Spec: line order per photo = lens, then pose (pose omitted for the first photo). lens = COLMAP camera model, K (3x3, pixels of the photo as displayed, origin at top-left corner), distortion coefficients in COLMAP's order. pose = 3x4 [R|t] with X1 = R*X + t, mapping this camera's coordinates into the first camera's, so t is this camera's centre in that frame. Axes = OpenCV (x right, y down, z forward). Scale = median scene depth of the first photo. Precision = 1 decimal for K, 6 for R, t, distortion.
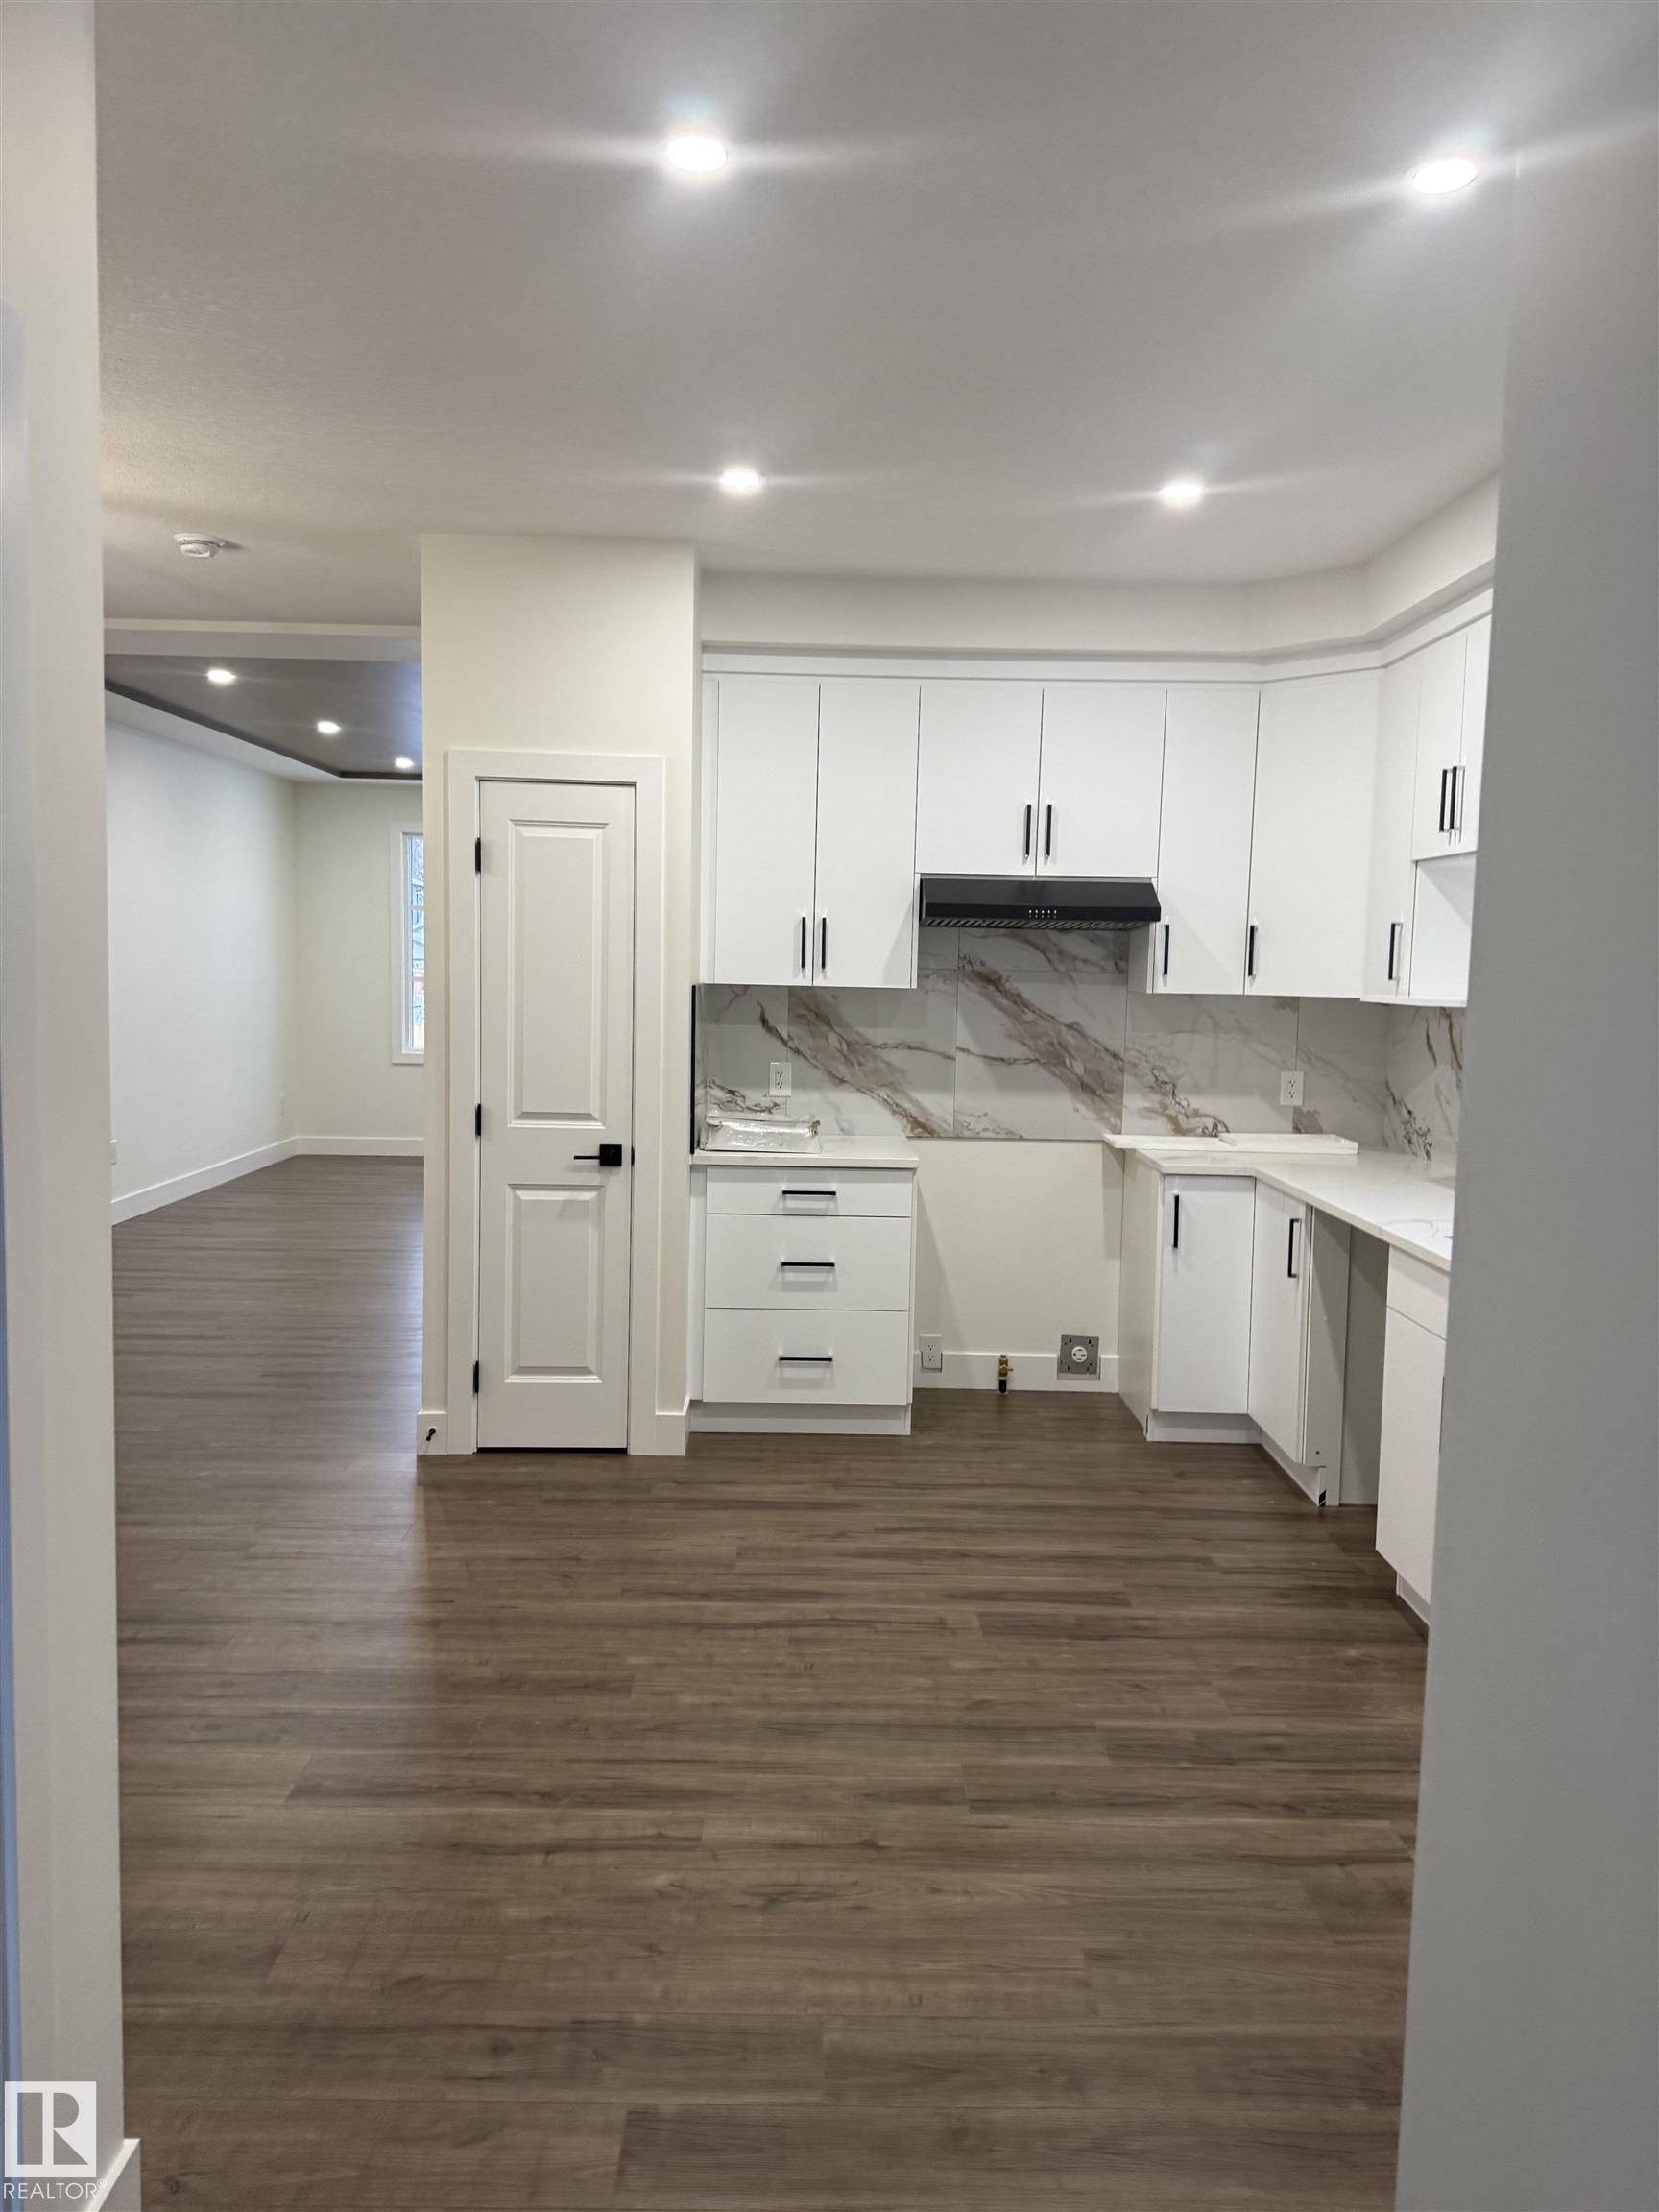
lens RADIAL K [[1561.3, 0, 836.7], [0, 1561.3, 1066.4], [0, 0, 1]] dist [0.046383, -0.050148]
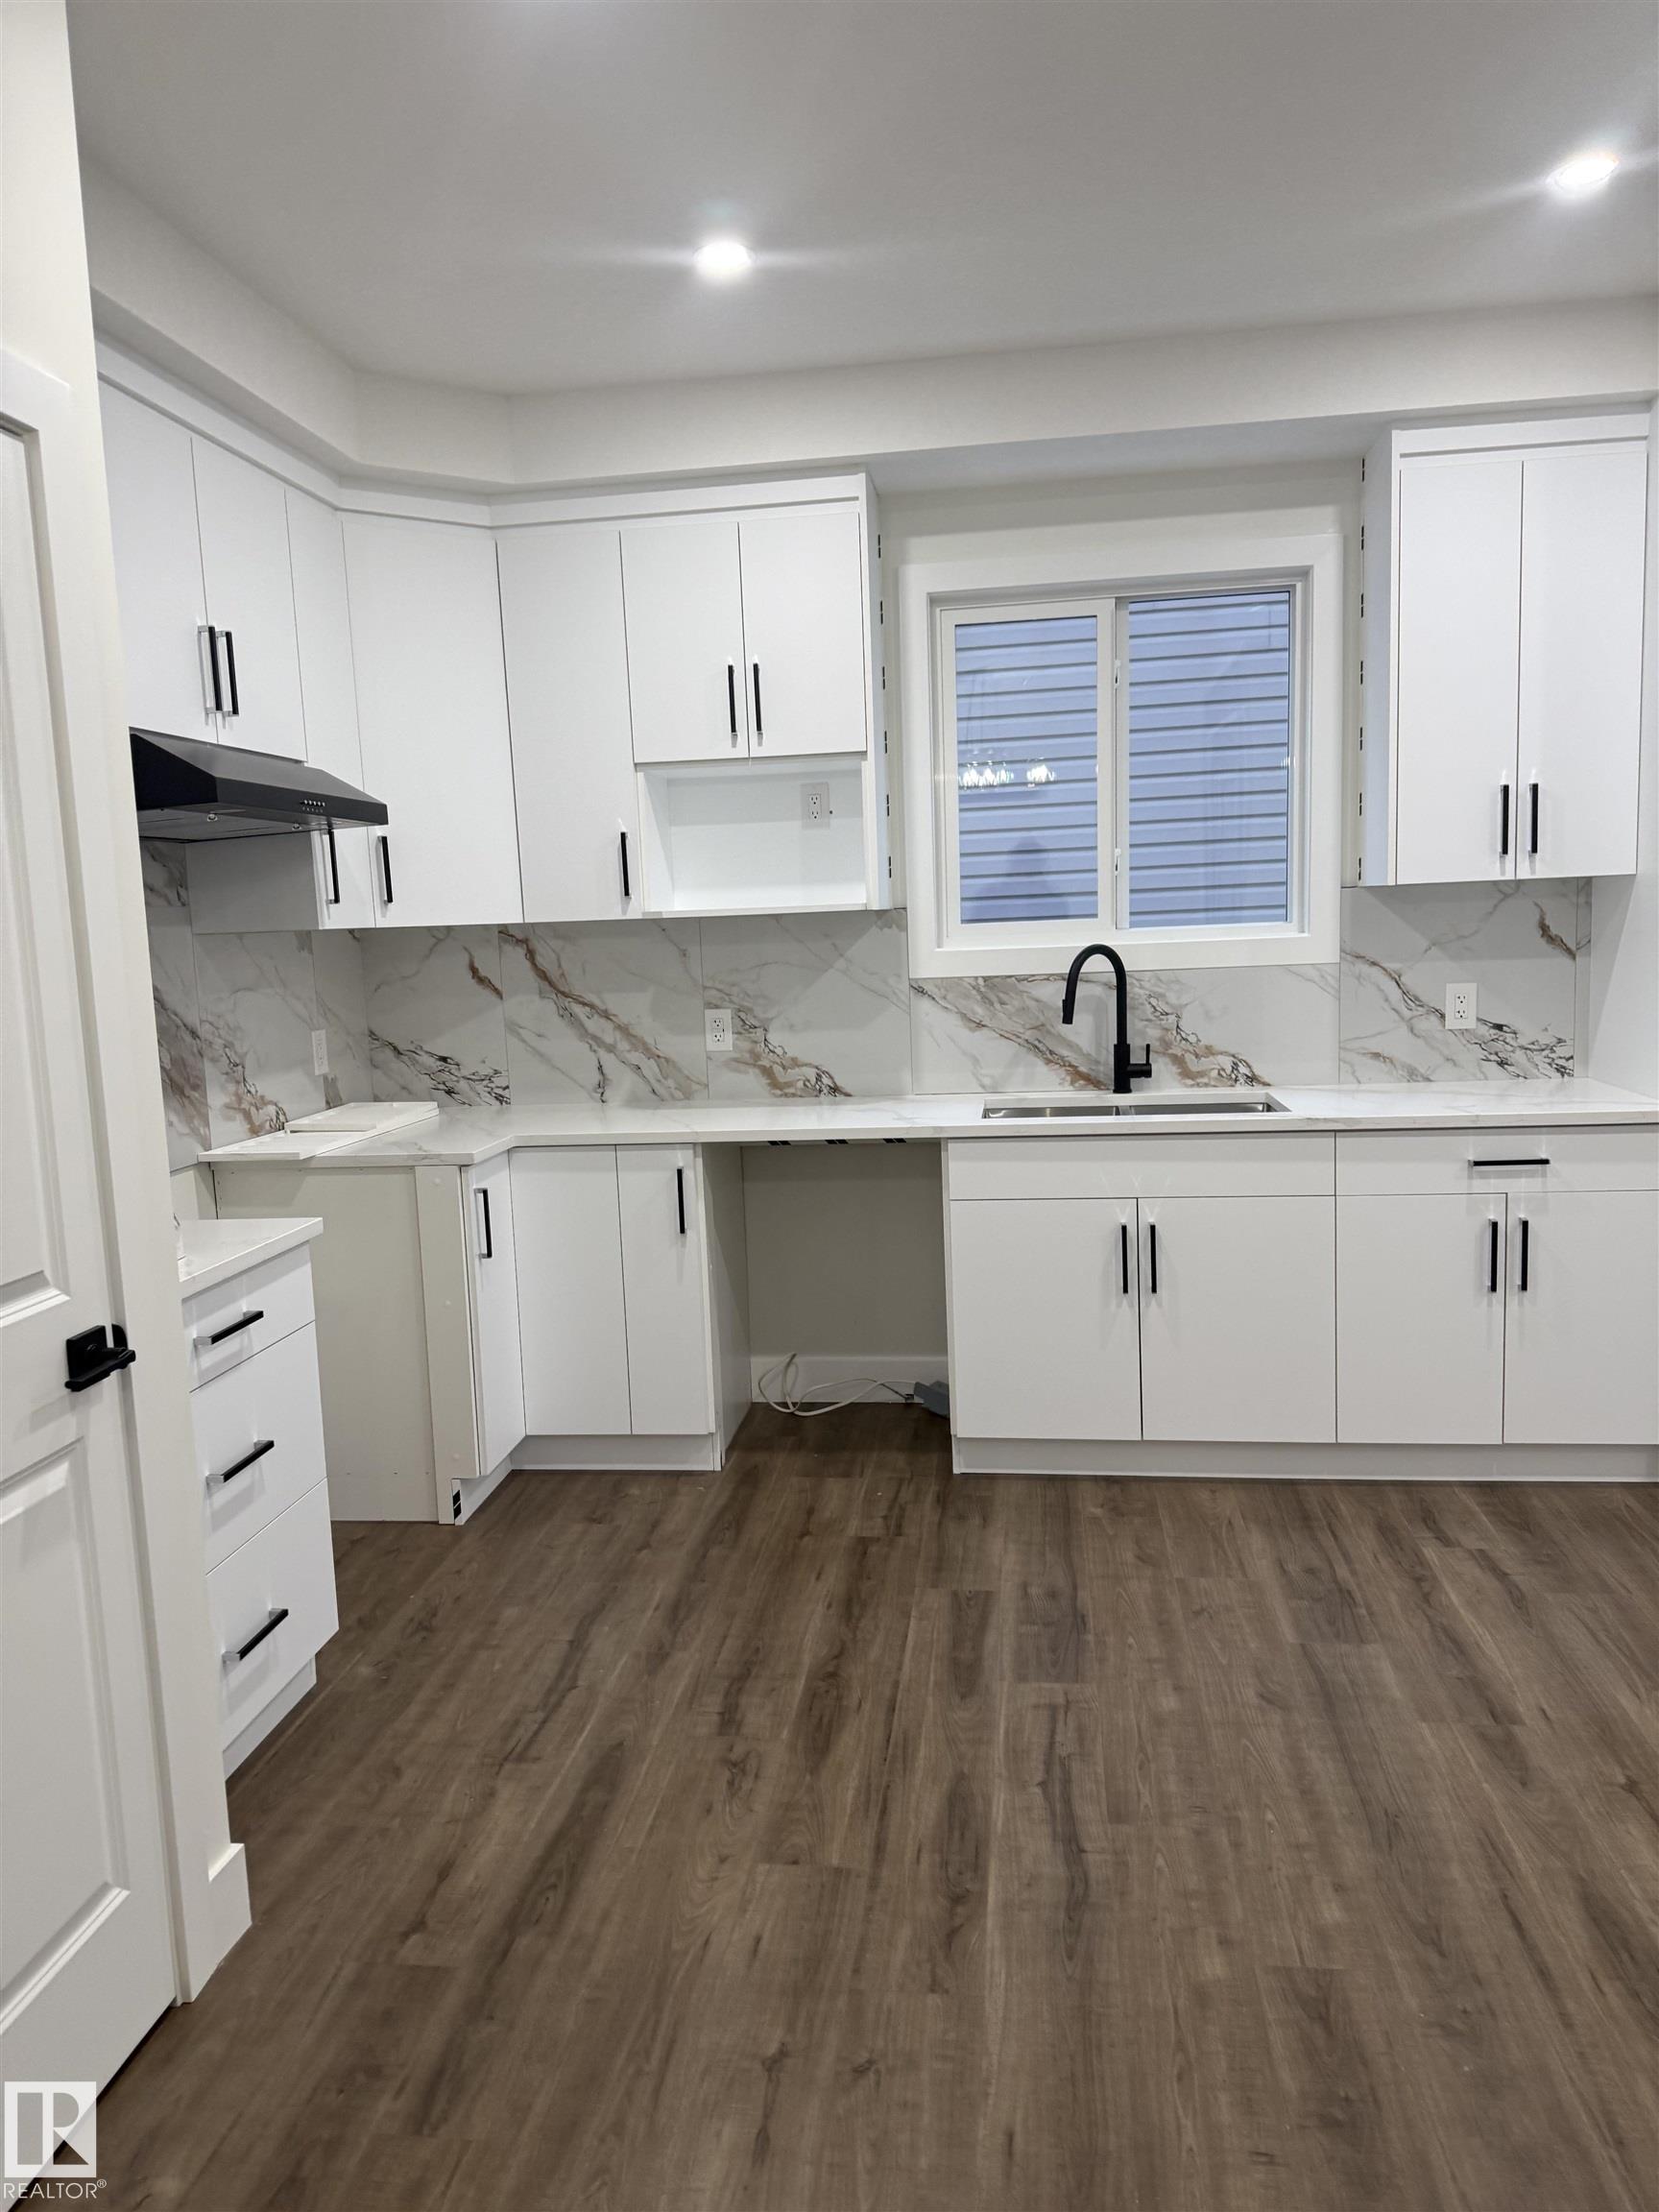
lens RADIAL K [[1561.3, 0, 824.5], [0, 1561.3, 1096.3], [0, 0, 1]] dist [0.046383, -0.050148]
pose [[0.144823, -0.144288, 0.978881, -0.532059], [0.112291, 0.985316, 0.128623, -0.044104], [-0.983065, 0.091291, 0.158898, 0.765188]]
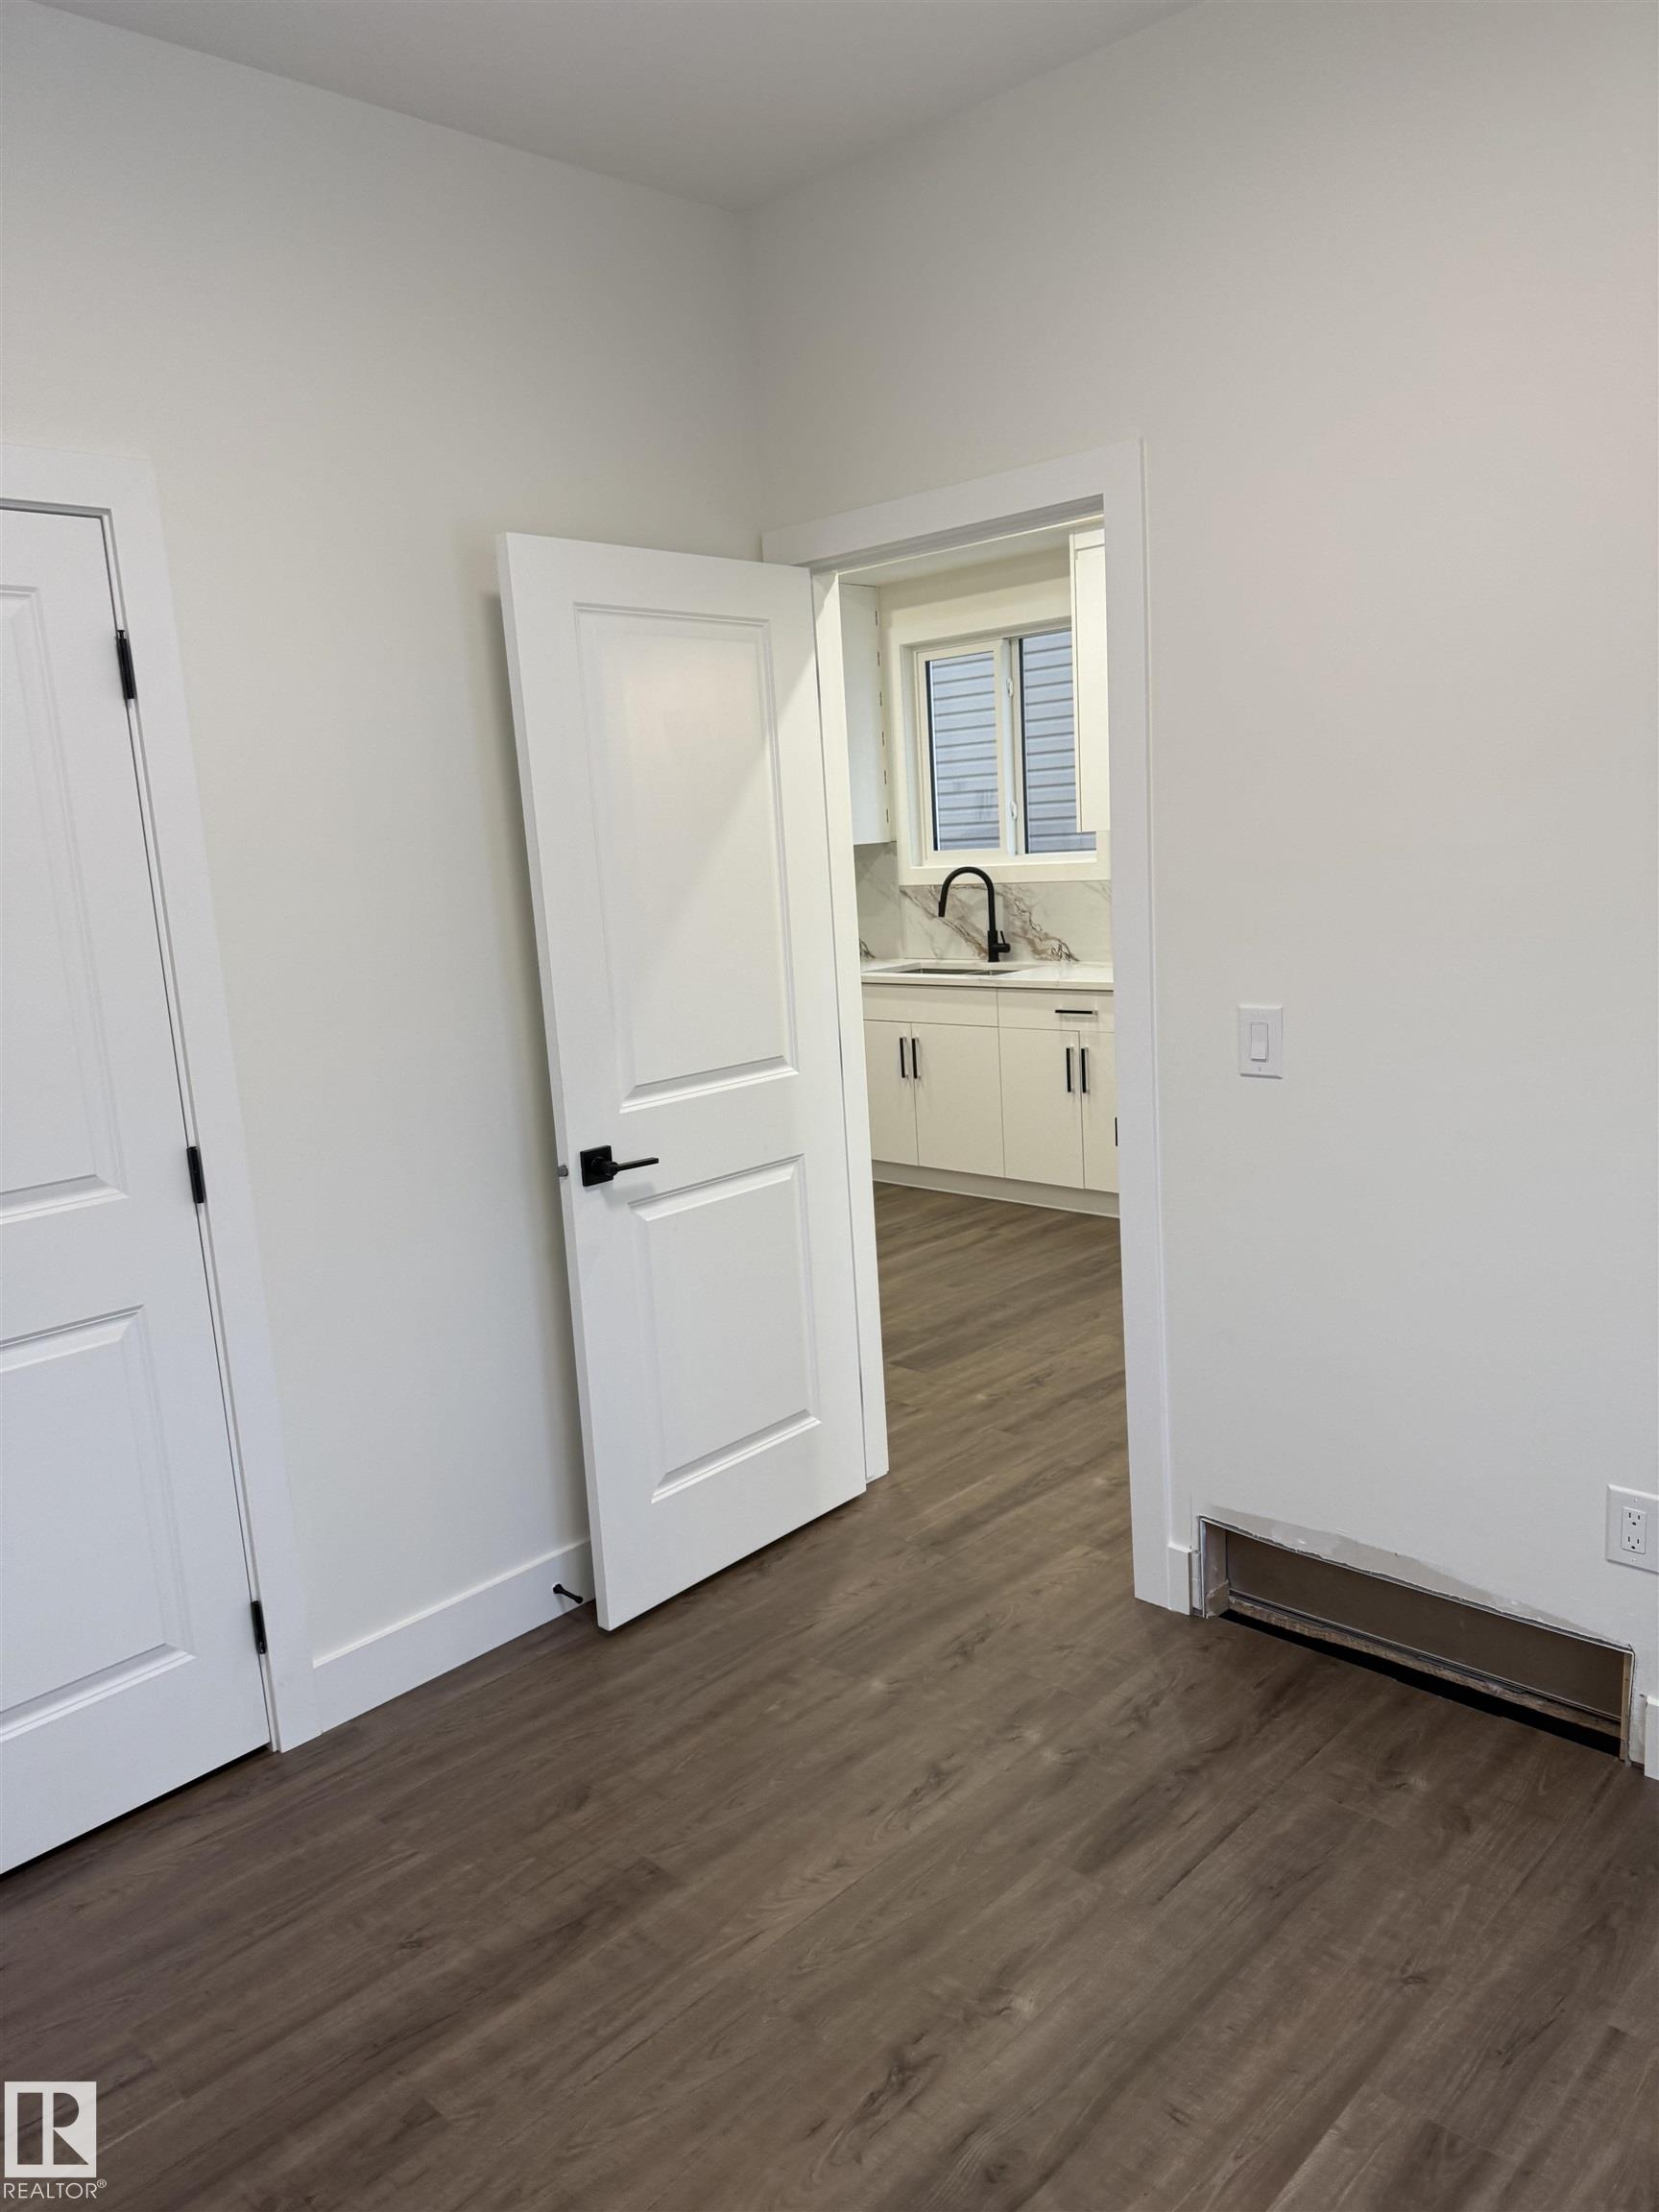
lens RADIAL K [[1561.3, 0, 864.2], [0, 1561.3, 1113.9], [0, 0, 1]] dist [0.046383, -0.050148]
pose [[0.690126, -0.192197, 0.697701, -0.728323], [0.122715, 0.981207, 0.148911, 0.001422], [-0.713209, -0.017149, 0.700742, -0.216455]]
